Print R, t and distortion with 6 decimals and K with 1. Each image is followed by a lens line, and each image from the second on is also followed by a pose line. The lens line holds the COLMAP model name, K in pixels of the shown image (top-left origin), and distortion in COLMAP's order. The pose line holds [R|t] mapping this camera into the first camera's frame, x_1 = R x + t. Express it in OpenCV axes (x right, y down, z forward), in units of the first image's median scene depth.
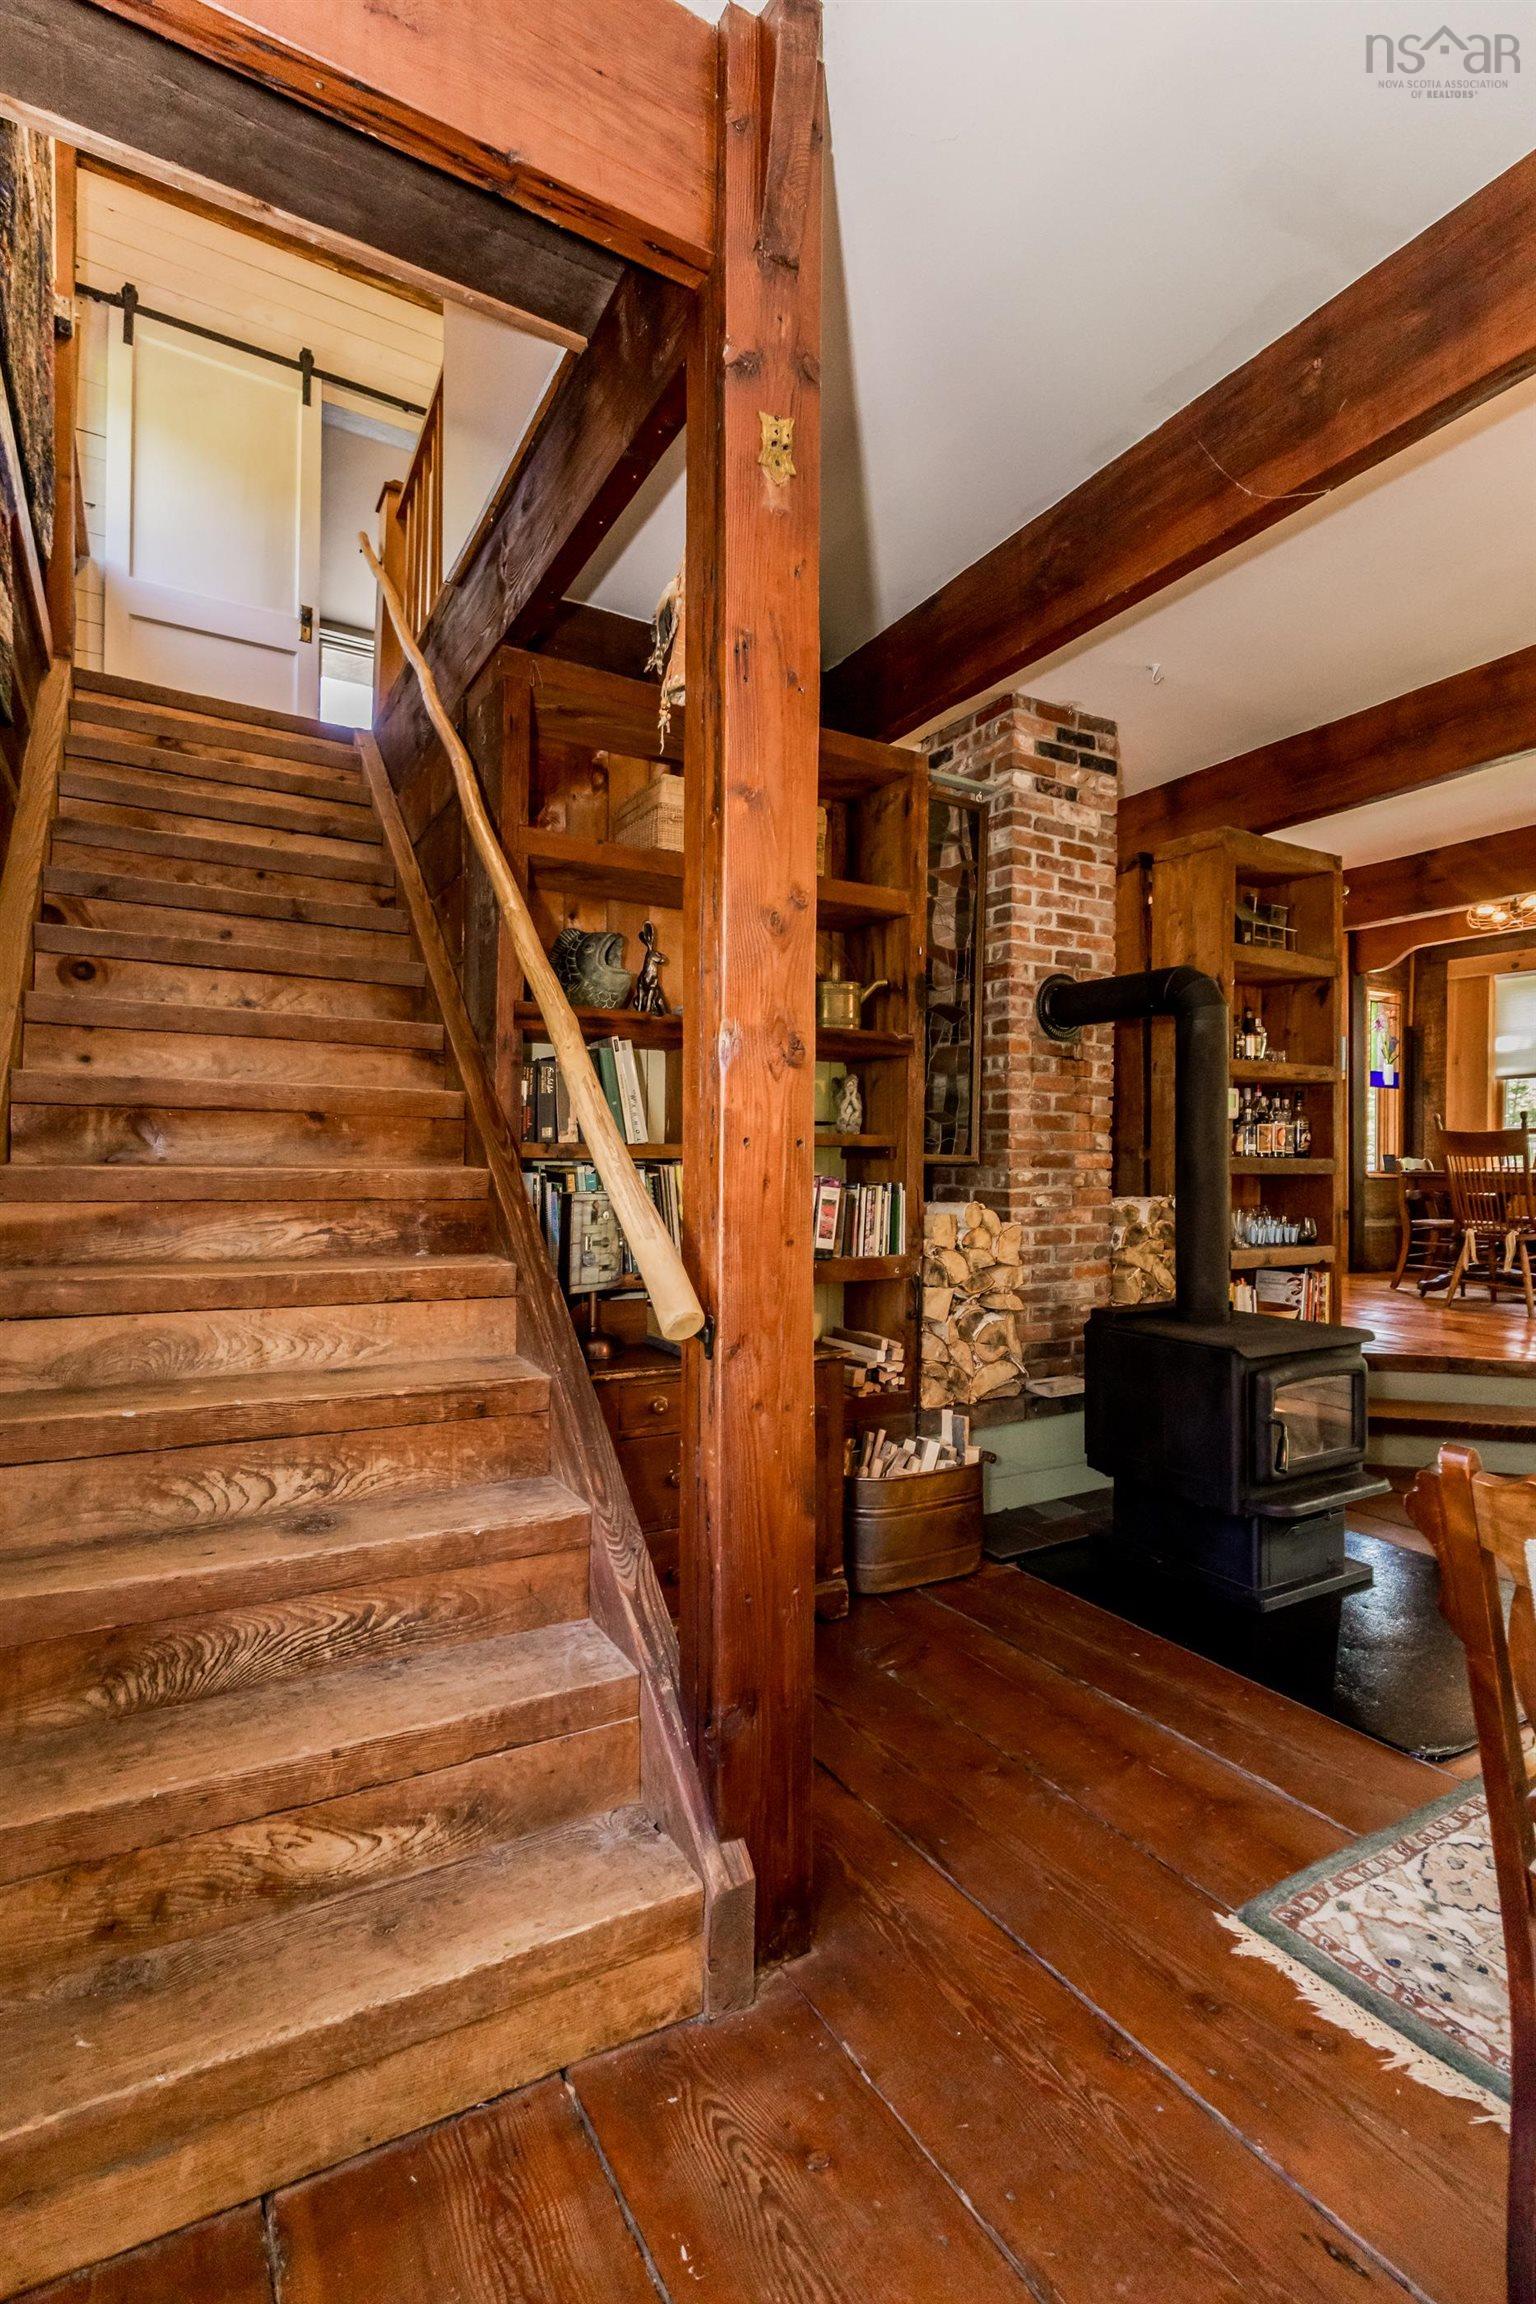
lens RADIAL K [[1063.3, 0, 764.6], [0, 1063.3, 1154.3], [0, 0, 1]] dist [0.004350, -0.000325]
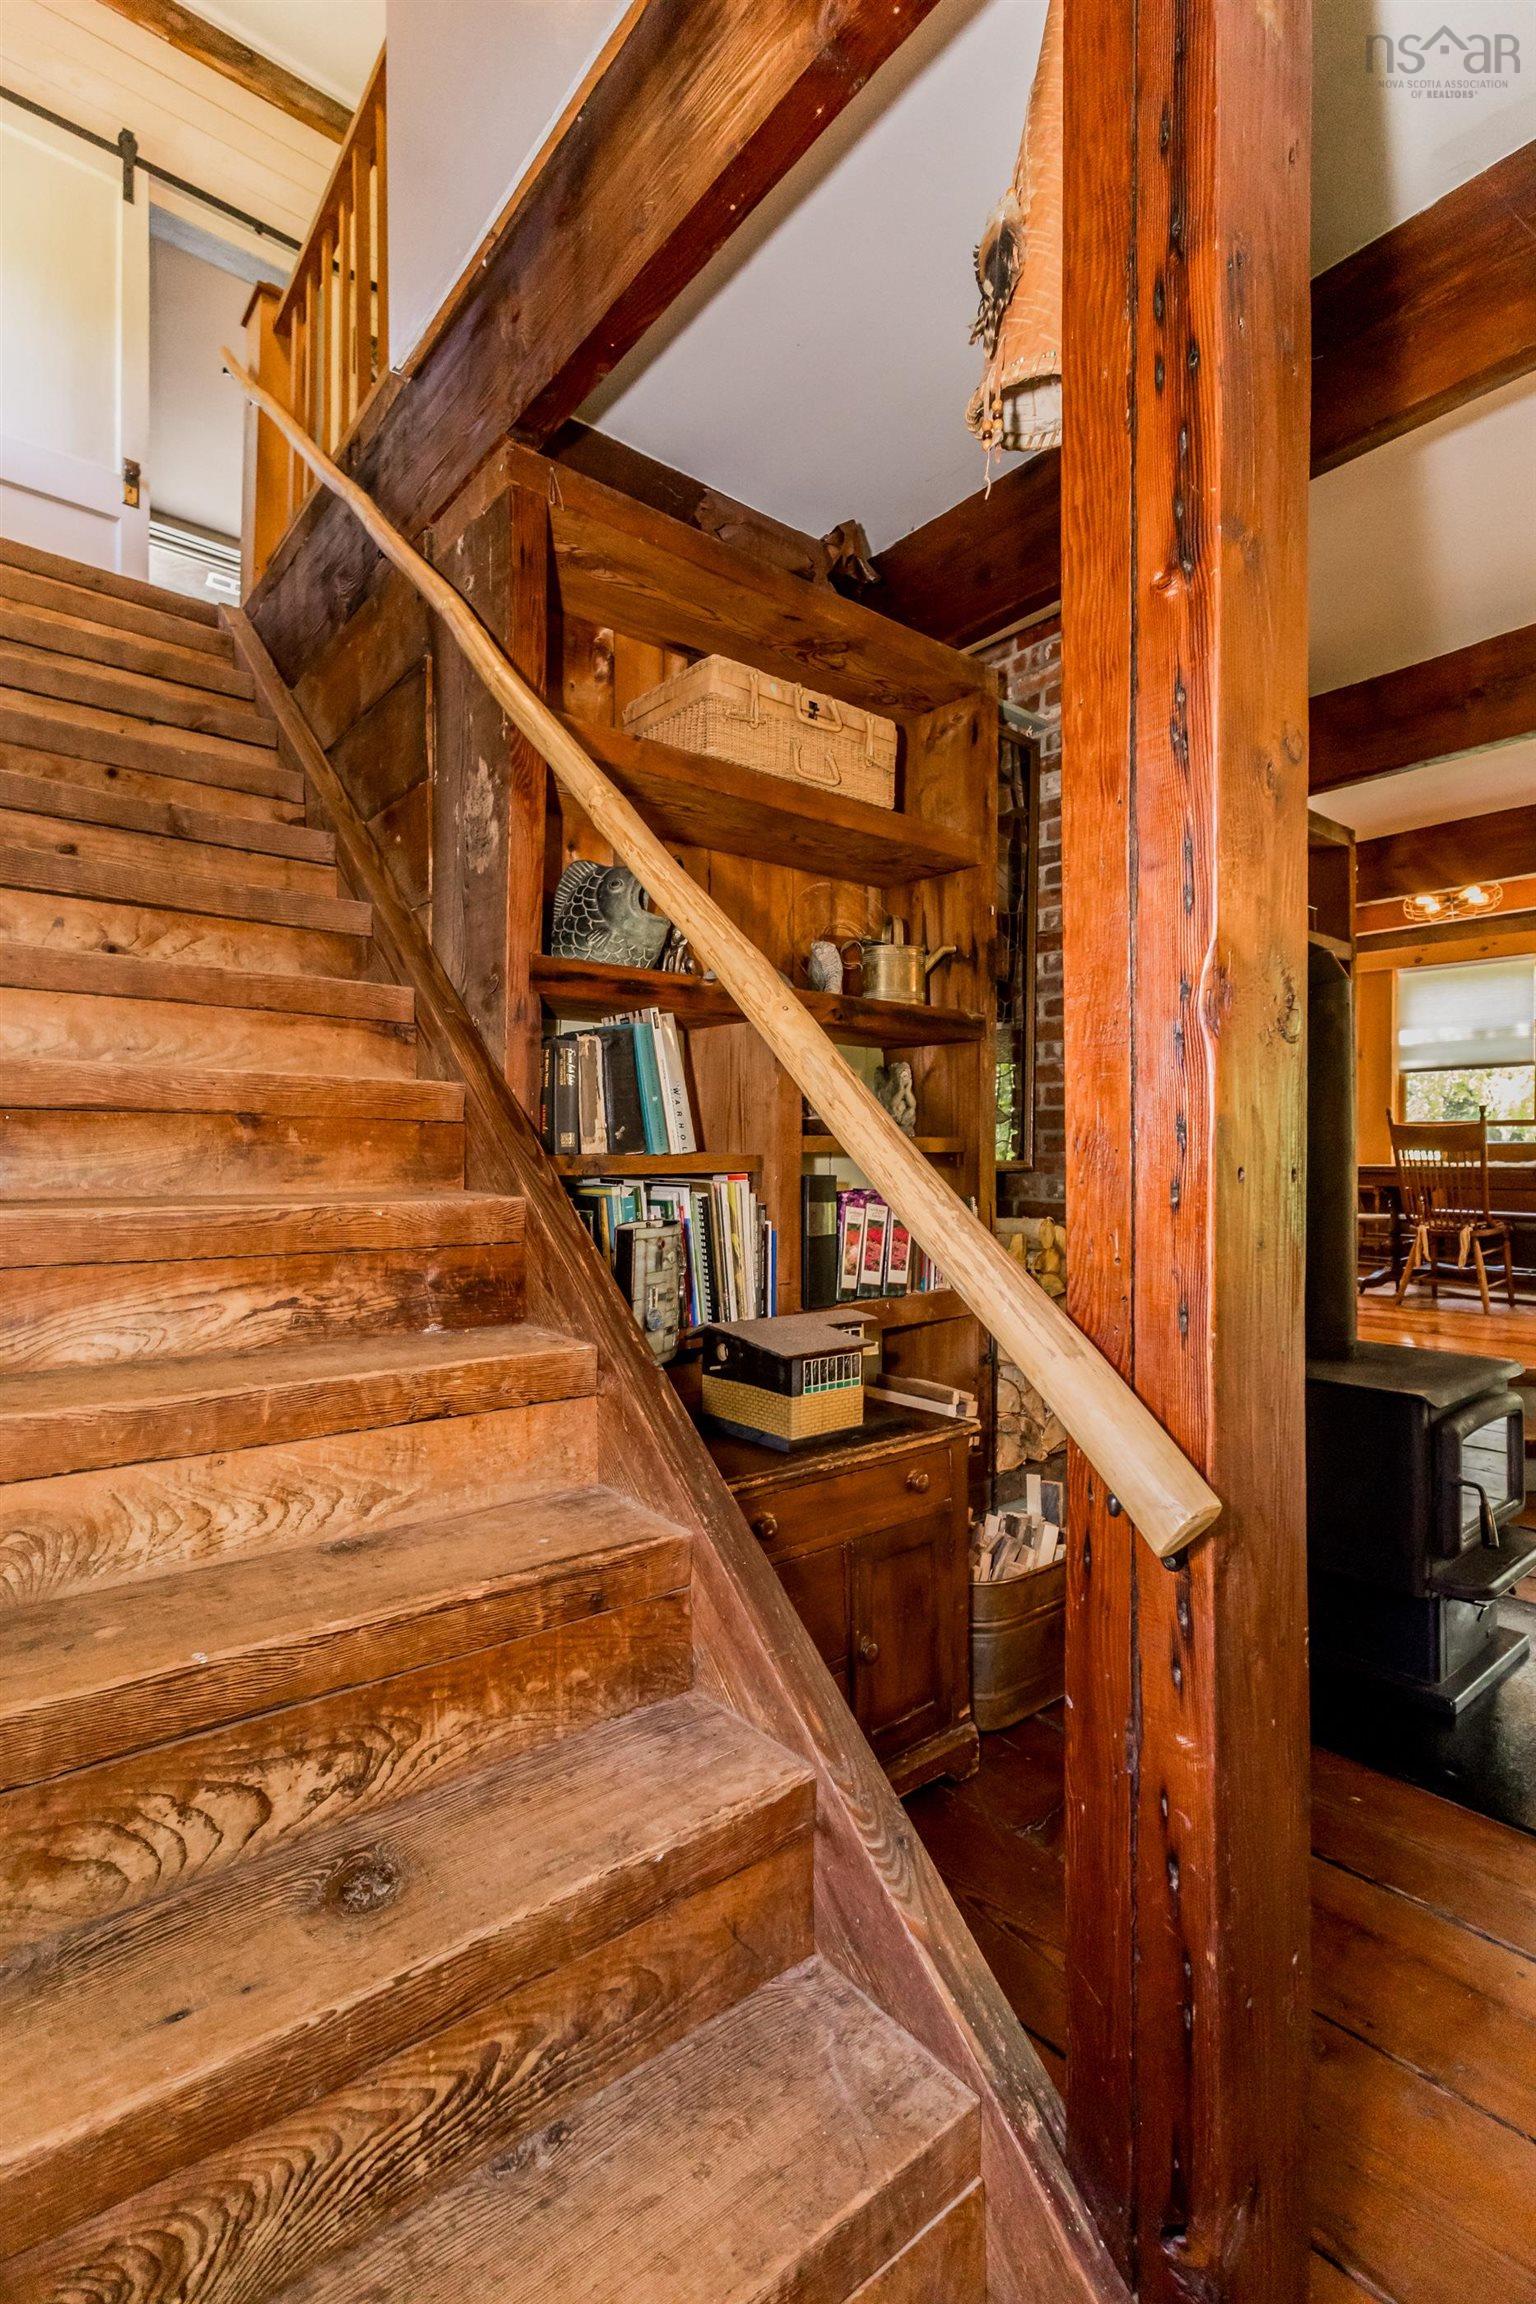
lens RADIAL K [[1063.3, 0, 764.2], [0, 1063.3, 1155.0], [0, 0, 1]] dist [0.004350, -0.000325]
pose [[0.986697, -0.008025, 0.162374, -0.179801], [0.006572, 0.999933, 0.009480, -0.015037], [-0.162439, -0.008287, 0.986684, 0.255685]]
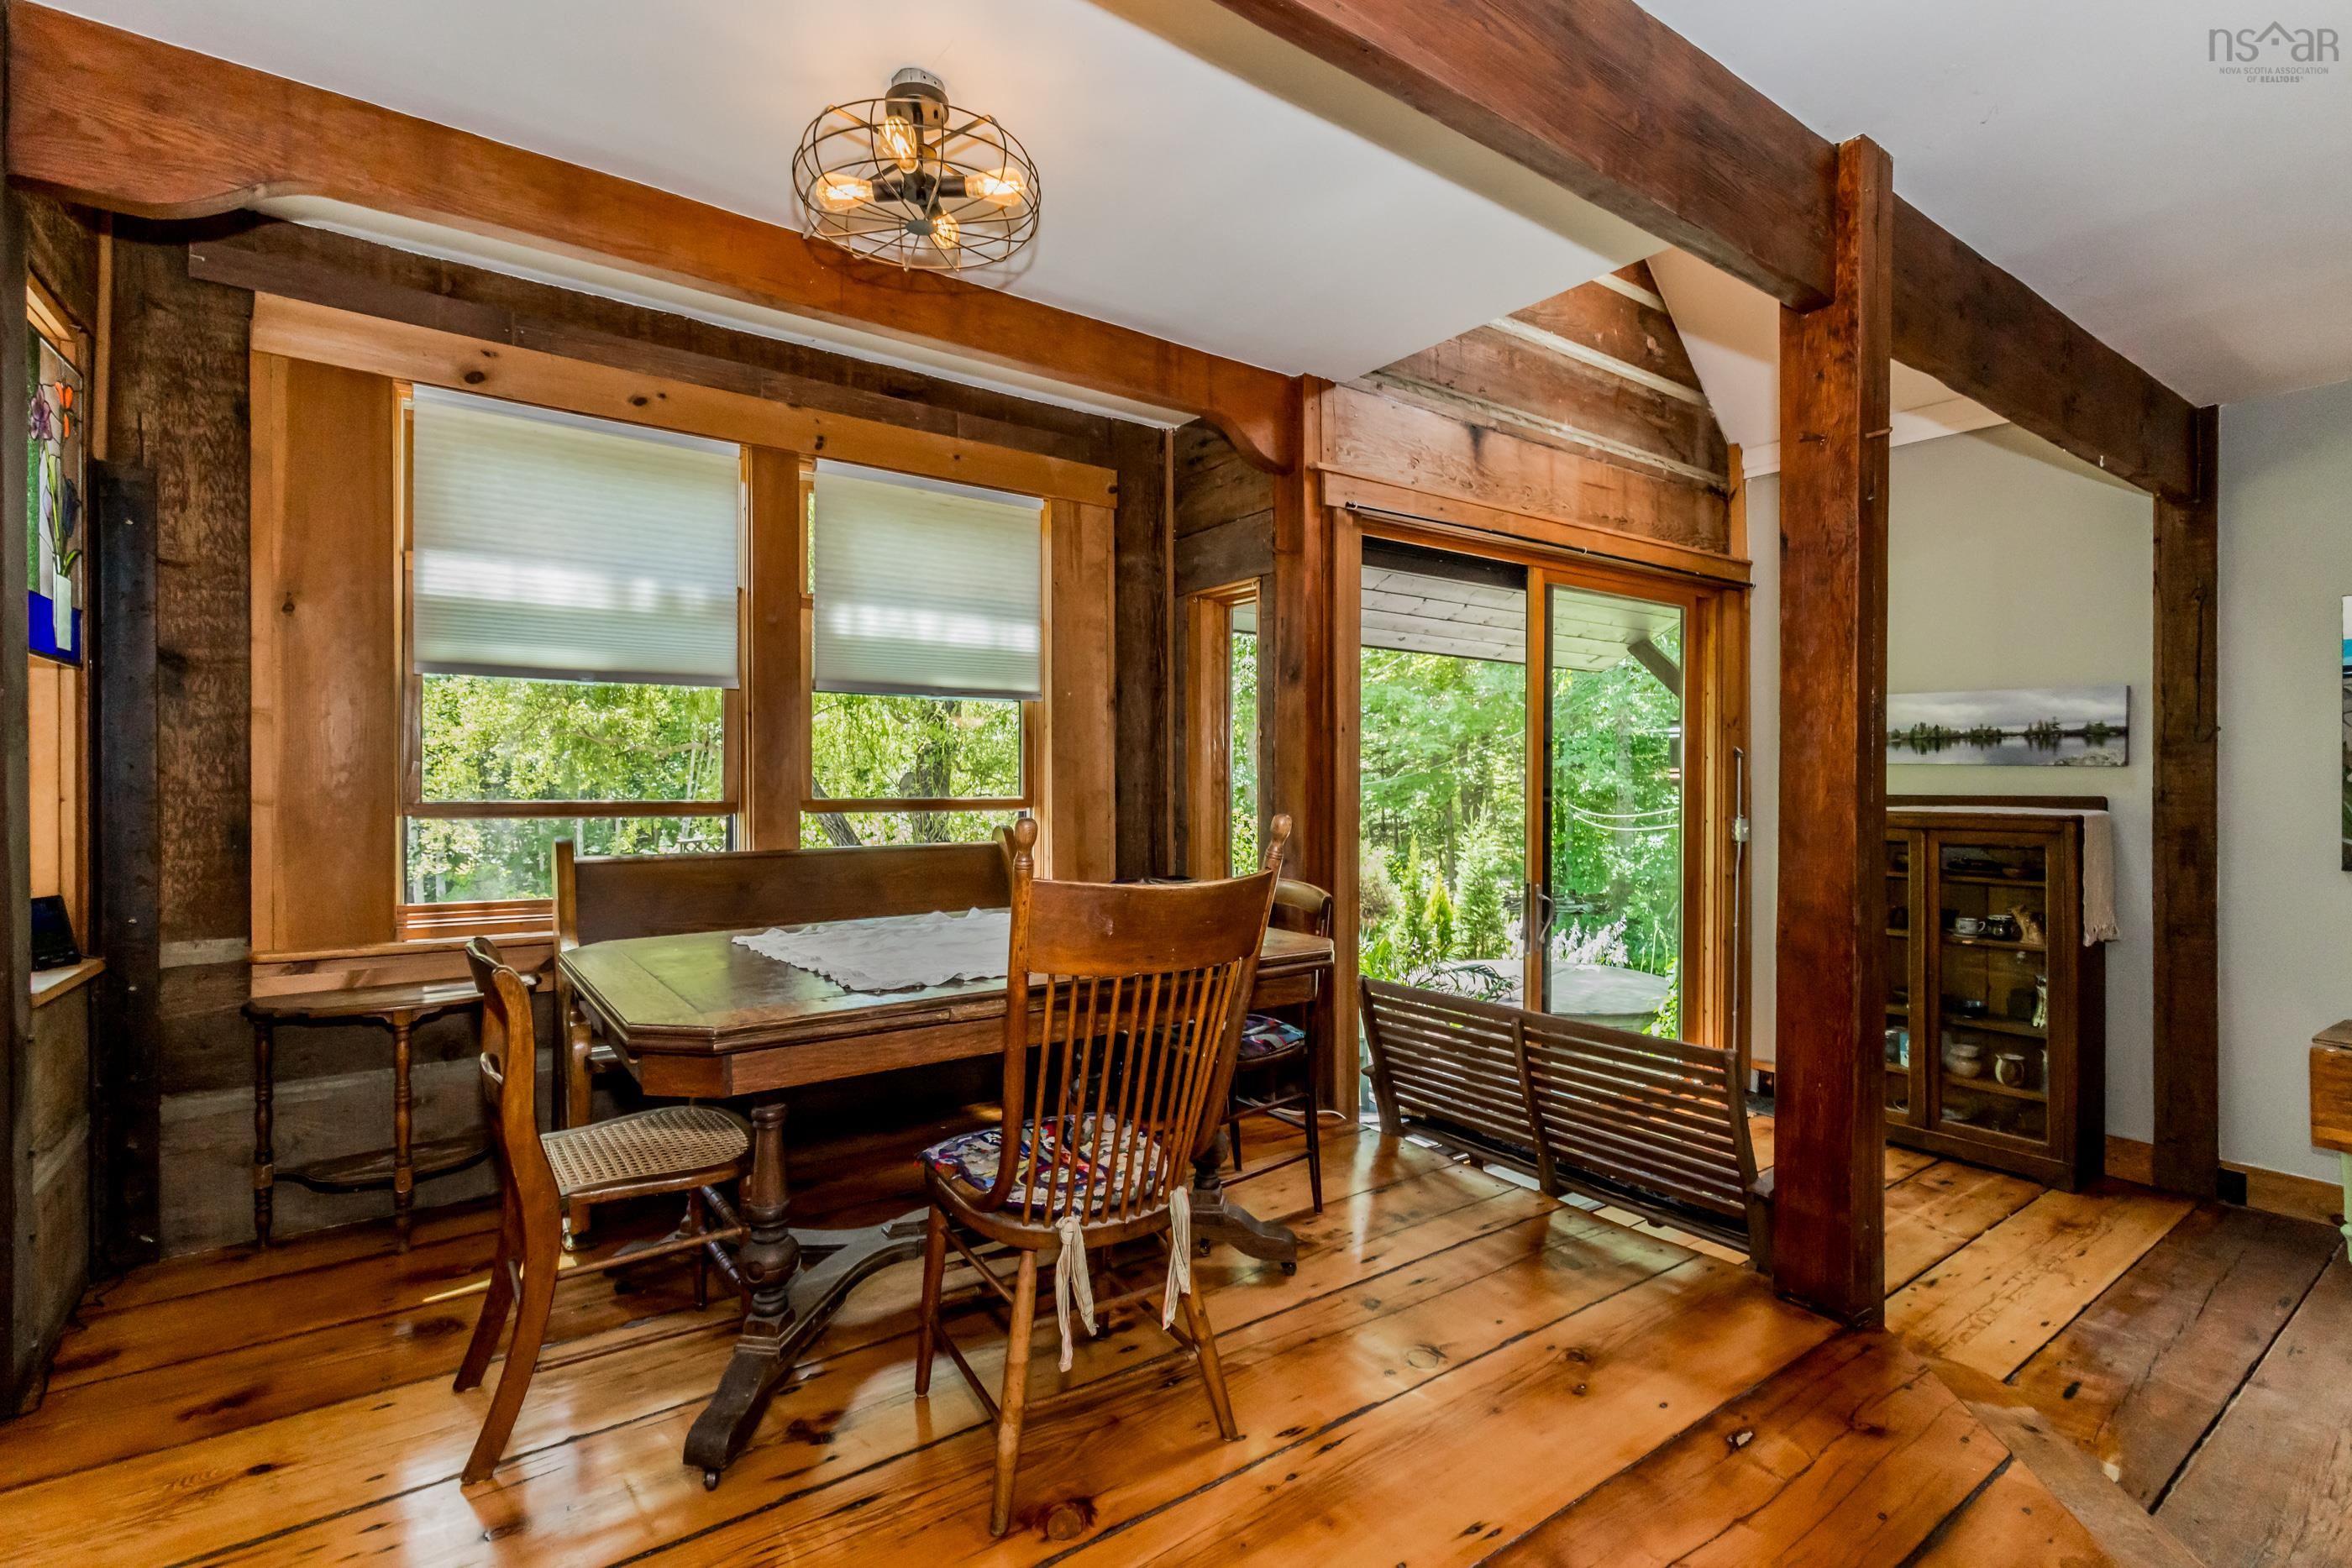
lens RADIAL K [[1085.4, 0, 1168.0], [0, 1085.4, 787.1], [0, 0, 1]] dist [0.004350, -0.000325]
pose [[-0.100154, -0.014367, 0.994868, 0.716707], [-0.008862, 0.999869, 0.013548, -0.092103], [-0.994932, -0.007459, -0.100269, 1.963474]]
